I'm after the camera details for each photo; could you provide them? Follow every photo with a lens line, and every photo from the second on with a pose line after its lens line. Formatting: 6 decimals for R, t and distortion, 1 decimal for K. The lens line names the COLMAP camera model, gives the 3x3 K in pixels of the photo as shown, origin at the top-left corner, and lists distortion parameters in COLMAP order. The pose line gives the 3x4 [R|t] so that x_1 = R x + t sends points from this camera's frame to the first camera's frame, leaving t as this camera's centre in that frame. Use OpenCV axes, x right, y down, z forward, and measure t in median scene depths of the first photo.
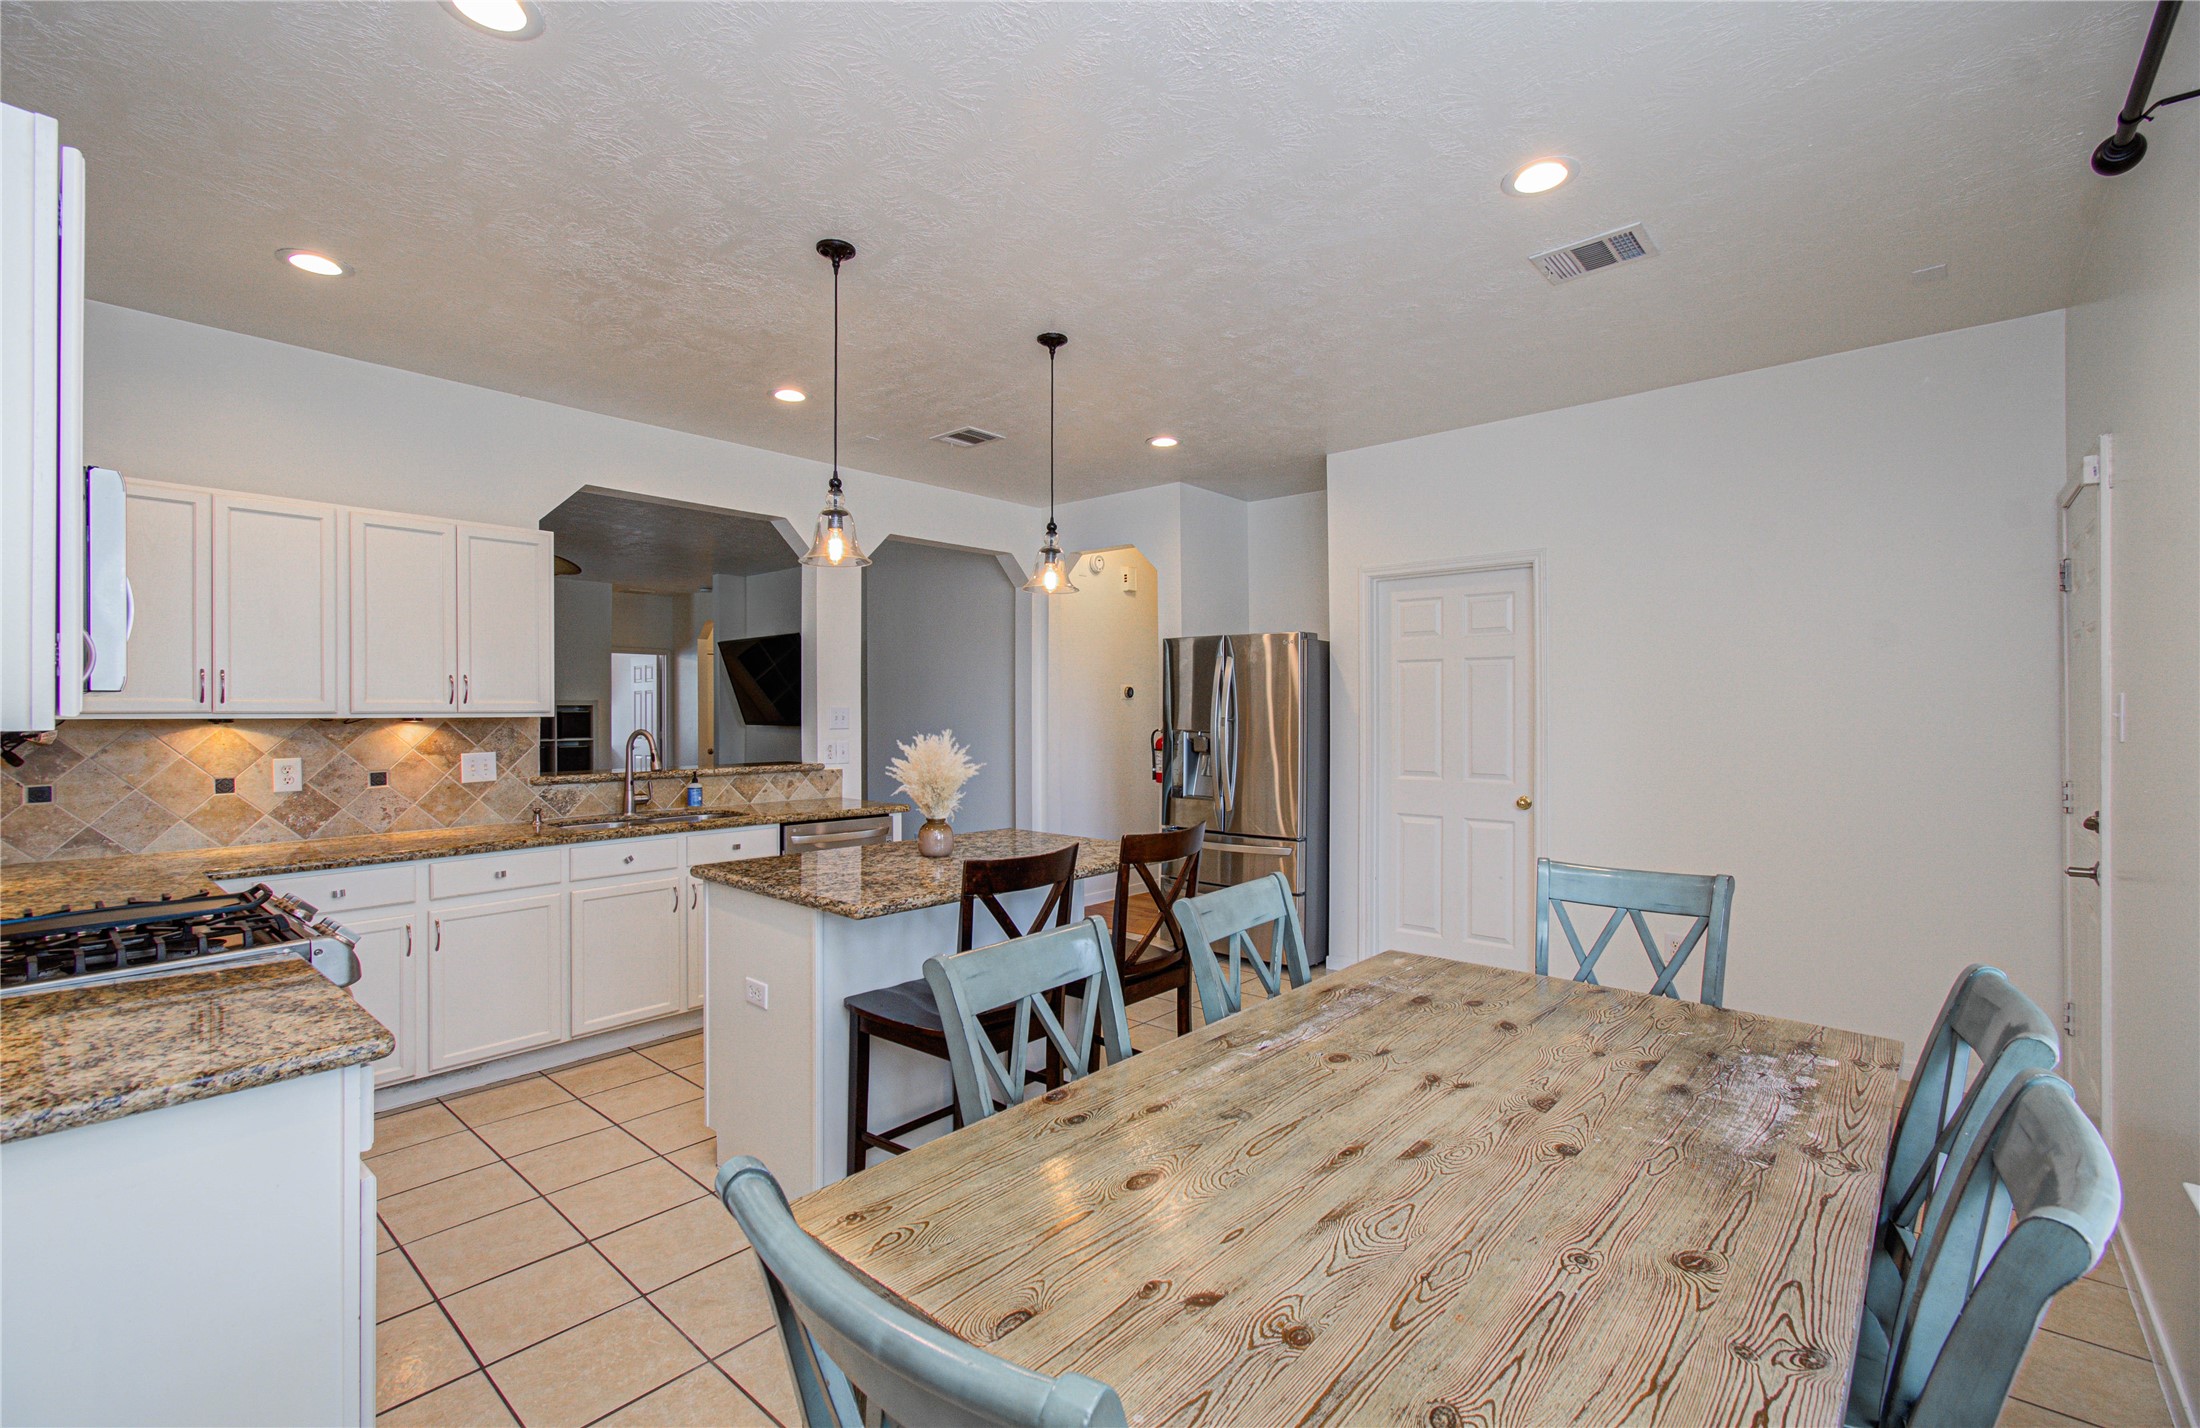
lens RADIAL K [[947.9, 0, 1111.6], [0, 947.9, 721.2], [0, 0, 1]] dist [-0.011150, 0.006838]
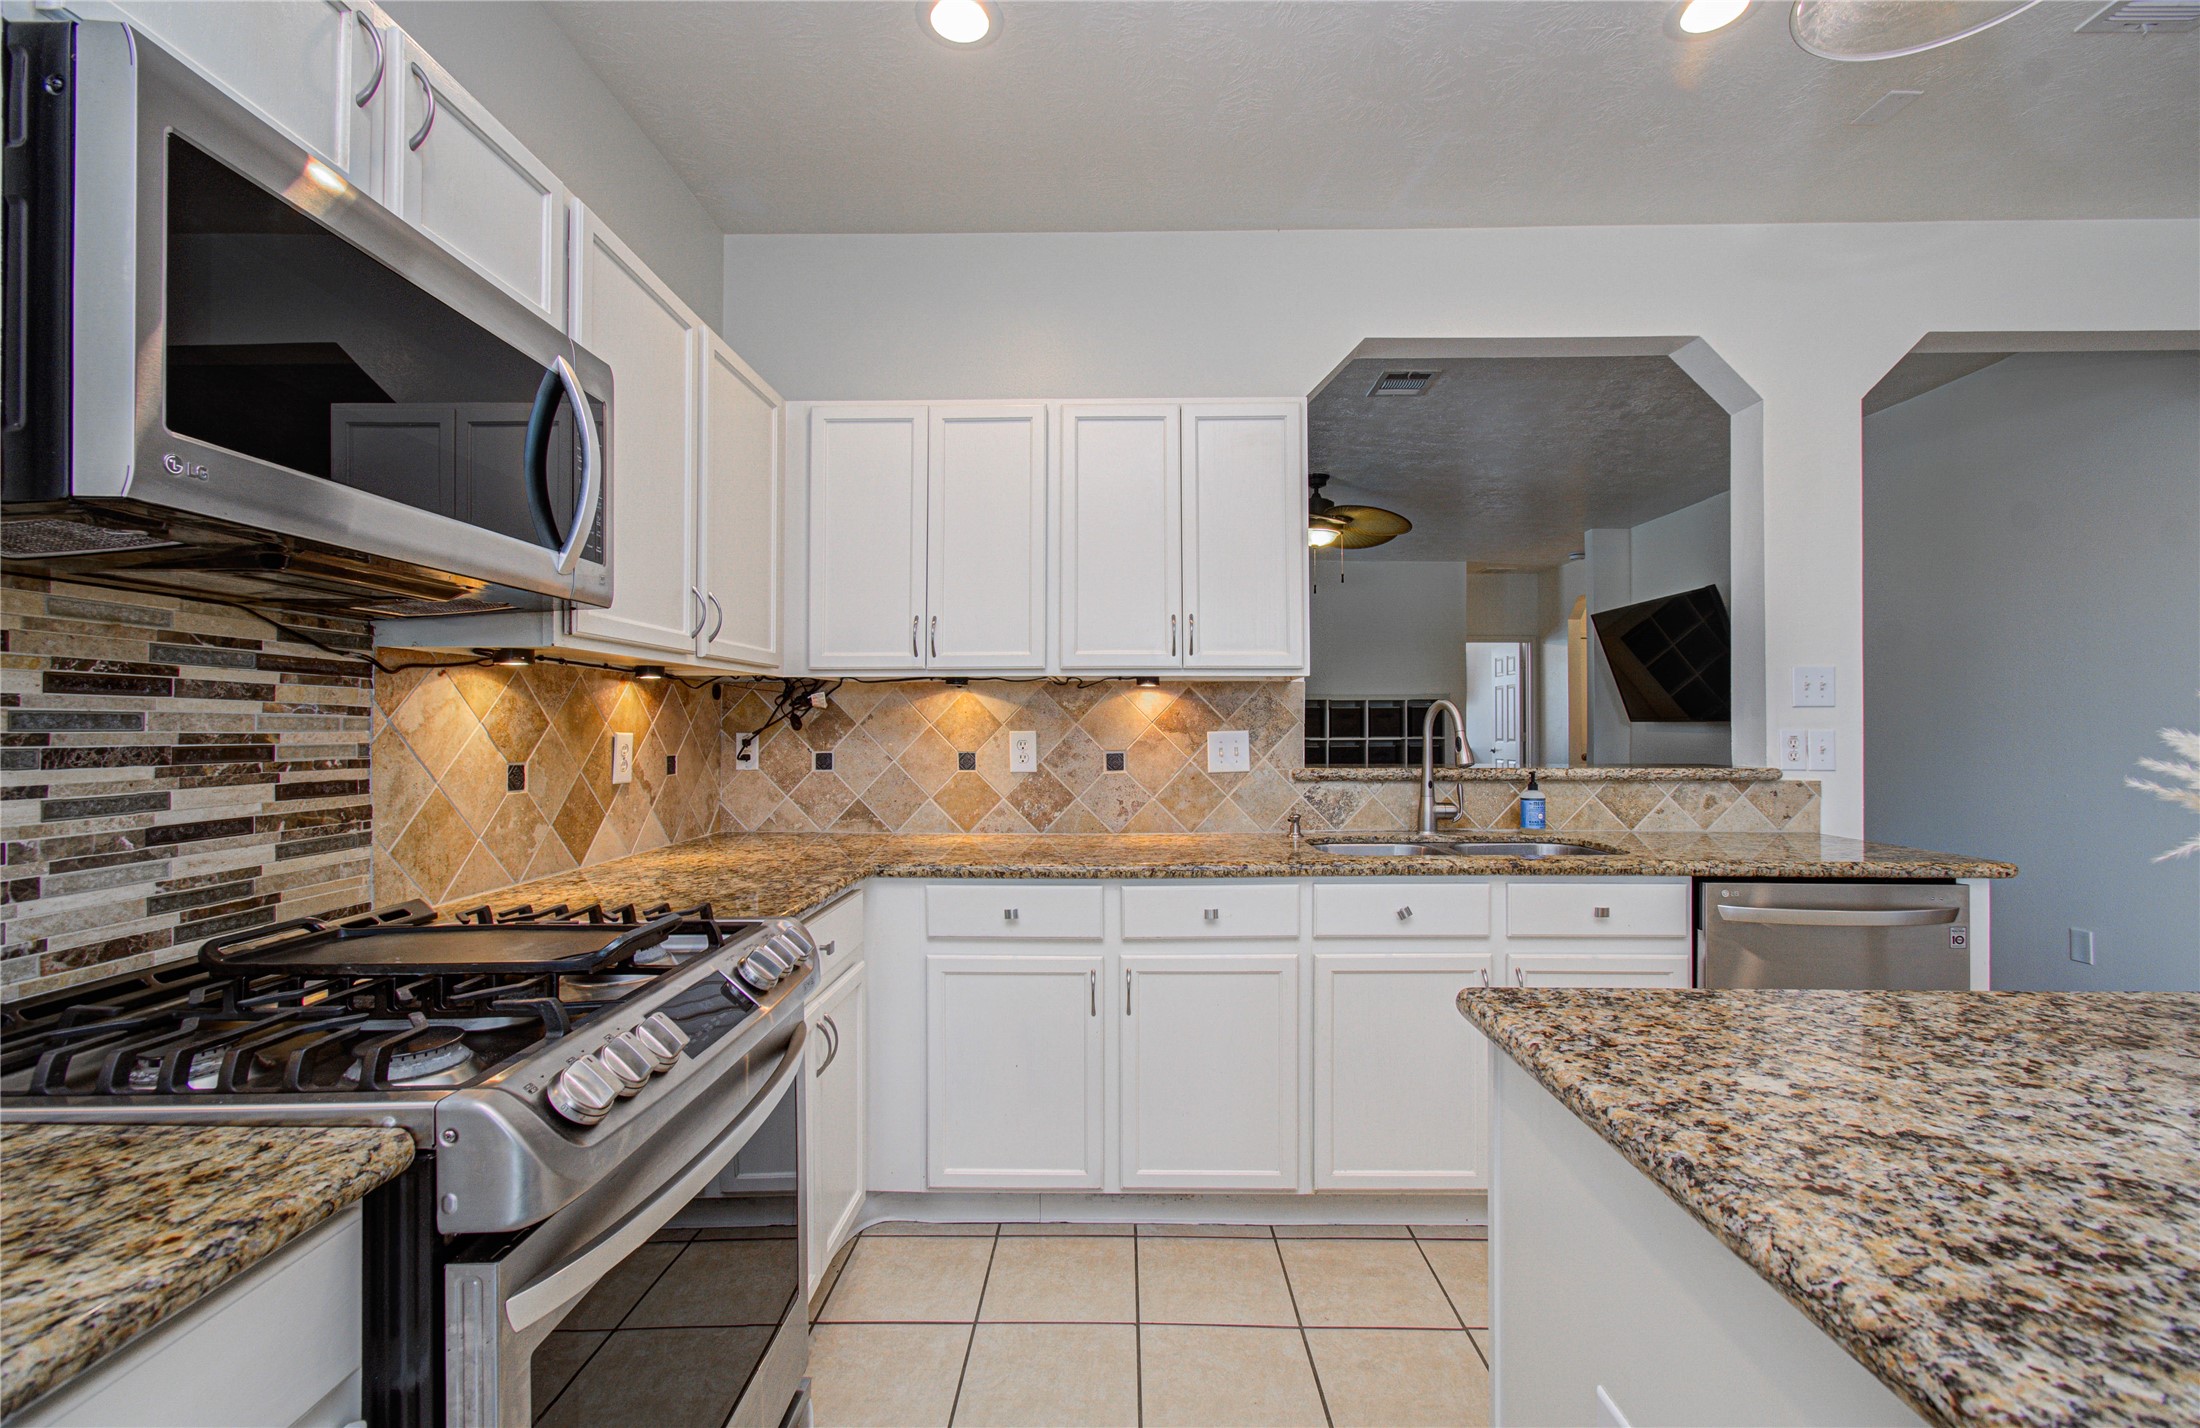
lens RADIAL K [[947.9, 0, 1094.2], [0, 947.9, 712.1], [0, 0, 1]] dist [-0.011150, 0.006838]
pose [[0.630780, -0.009250, -0.775907, -0.177726], [-0.008110, 0.999796, -0.018513, 0.034179], [0.775919, 0.017971, 0.630576, 0.480279]]
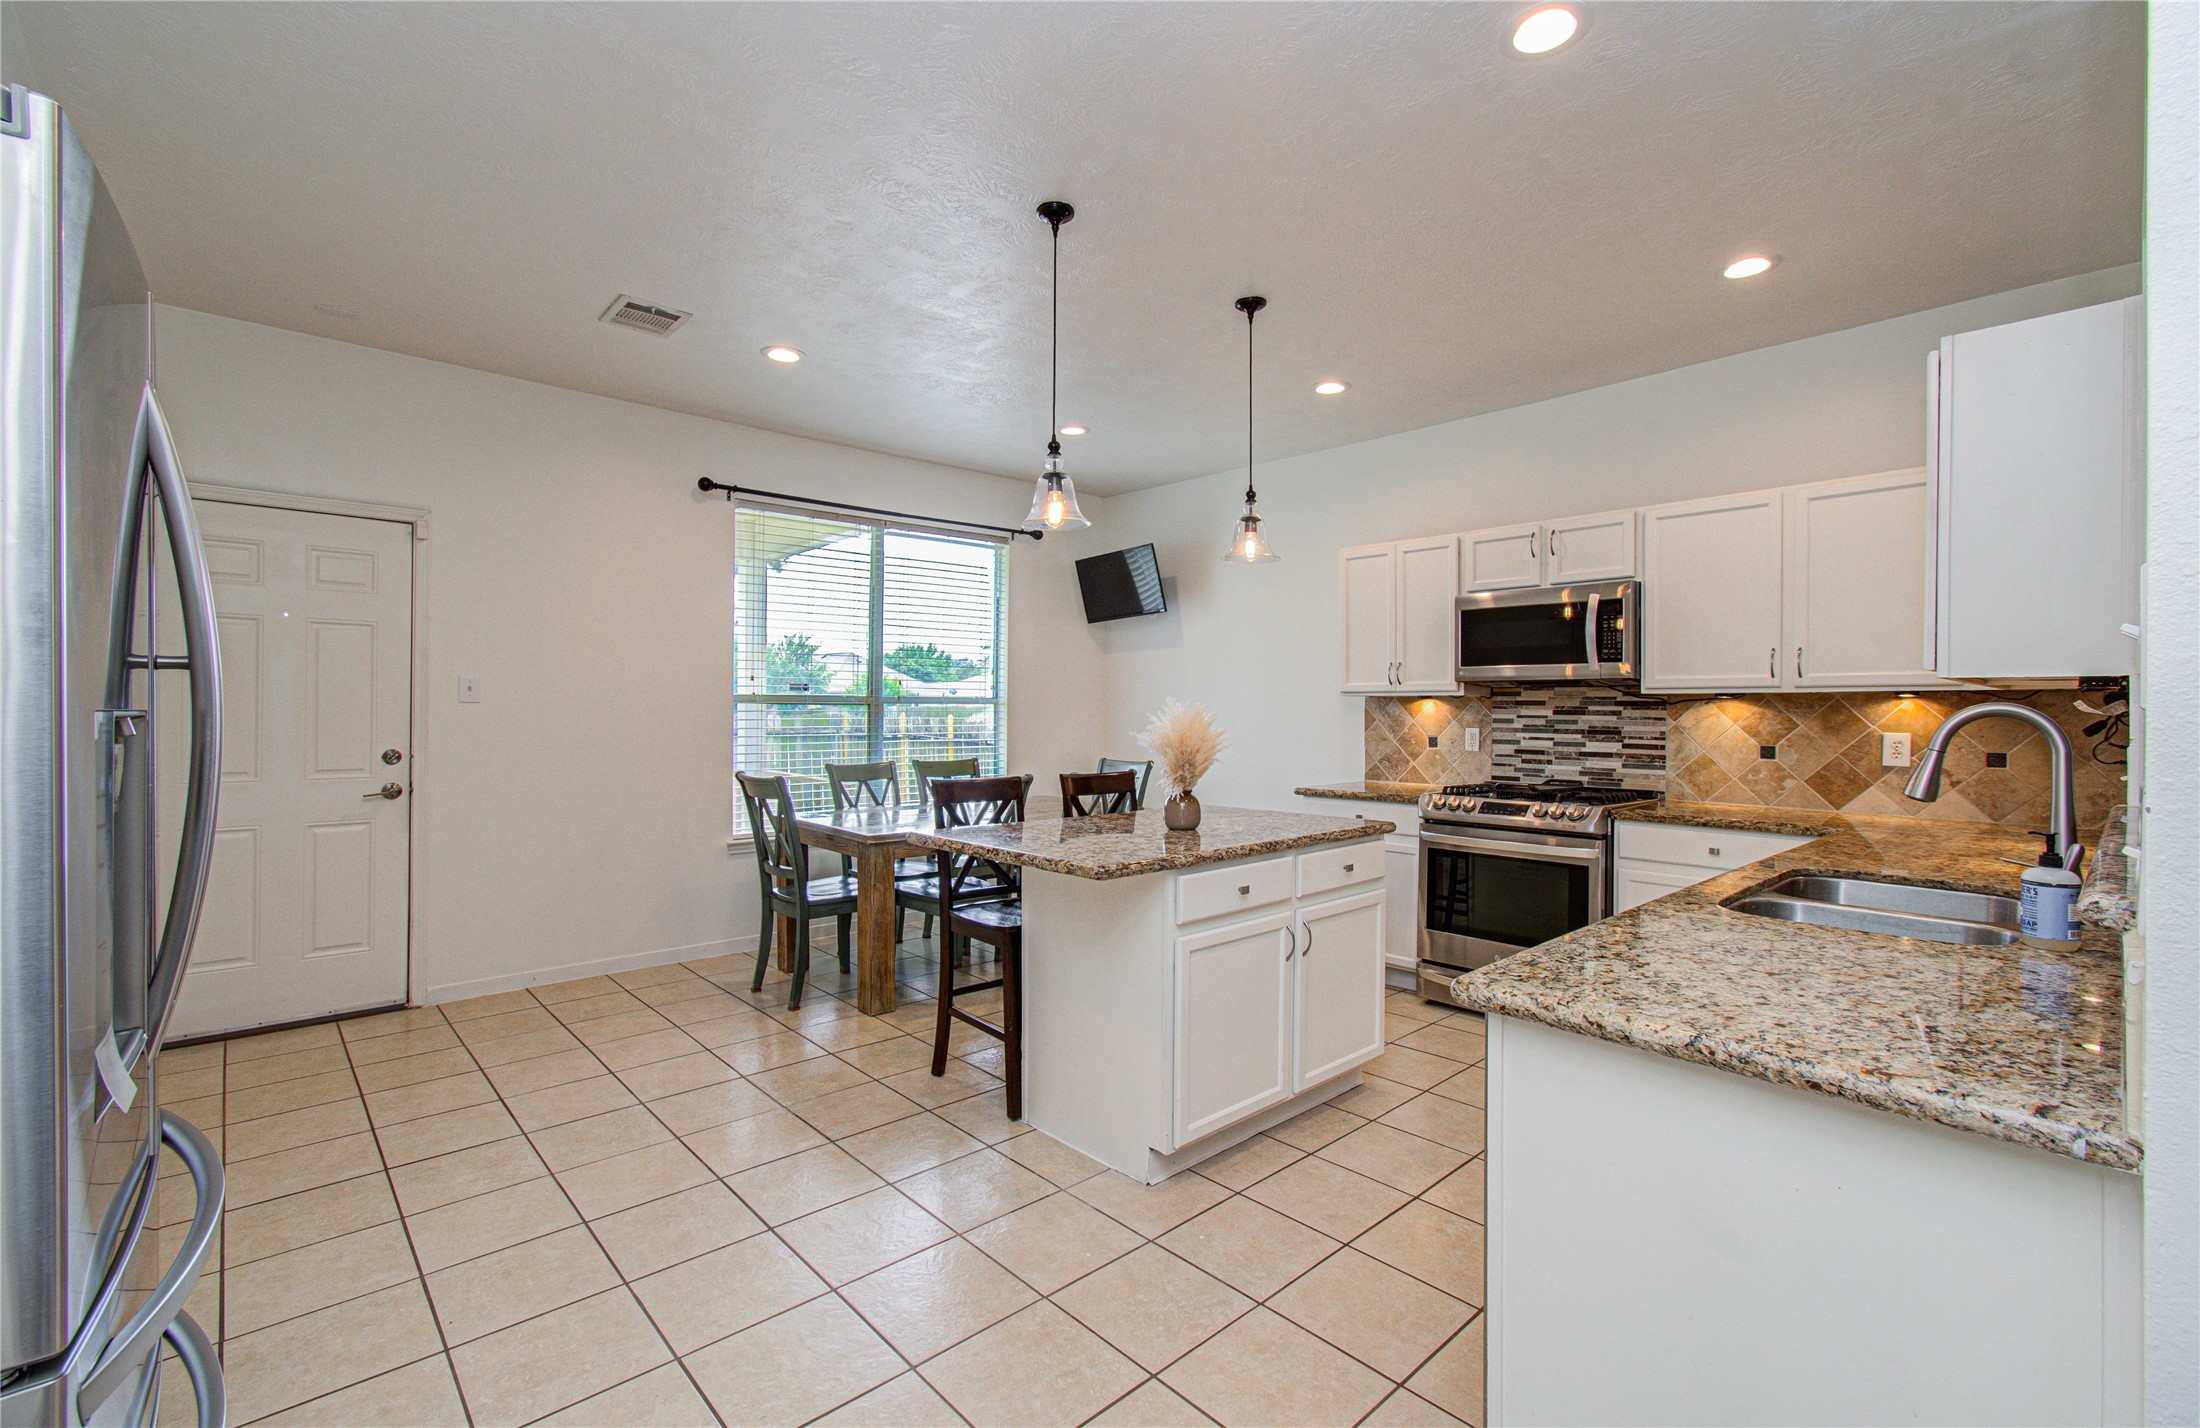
lens RADIAL K [[947.9, 0, 1107.2], [0, 947.9, 707.3], [0, 0, 1]] dist [-0.011150, 0.006838]
pose [[-0.994233, -0.005373, 0.107106, -0.176646], [-0.004866, 0.999976, 0.004990, 0.012915], [-0.107130, 0.004440, -0.994235, 1.634824]]
